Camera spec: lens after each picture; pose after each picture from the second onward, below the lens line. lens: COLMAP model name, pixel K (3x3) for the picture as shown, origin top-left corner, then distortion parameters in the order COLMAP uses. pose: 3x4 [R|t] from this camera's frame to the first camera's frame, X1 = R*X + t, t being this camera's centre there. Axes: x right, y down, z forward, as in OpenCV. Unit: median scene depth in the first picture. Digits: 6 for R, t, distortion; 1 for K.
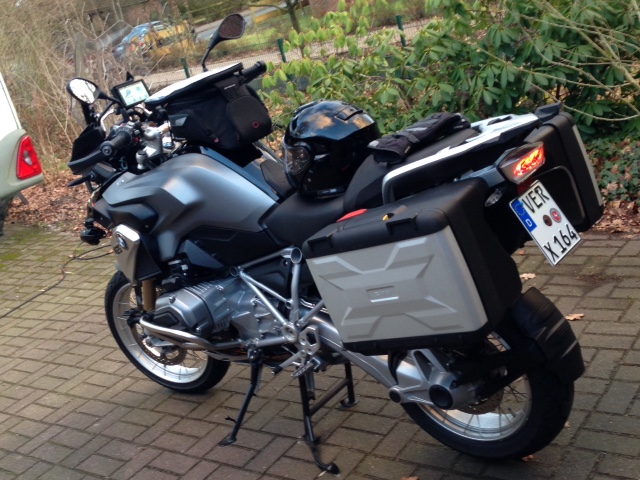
lens RADIAL K [[828.6, 0, 320.0], [0, 828.6, 240.0], [0, 0, 1]] dist [0.006548, 0.049140]
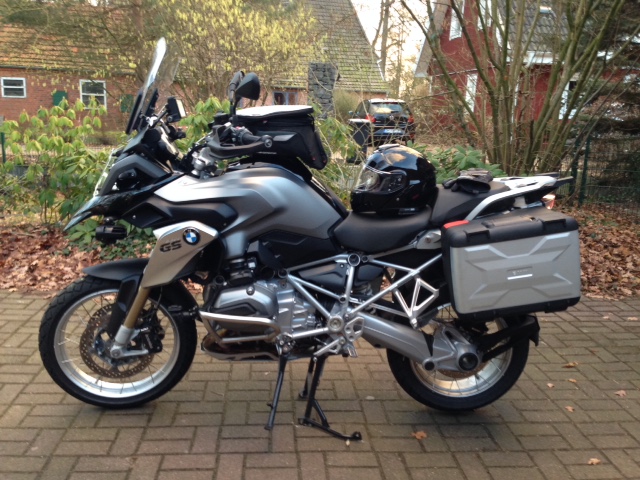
lens RADIAL K [[591.7, 0, 320.0], [0, 591.7, 240.0], [0, 0, 1]] dist [0.018475, 0.008629]
pose [[0.713924, 0.130694, 0.687918, -0.678096], [-0.003365, 0.983056, -0.183274, 0.151440], [-0.700215, 0.128529, 0.702268, 0.386403]]
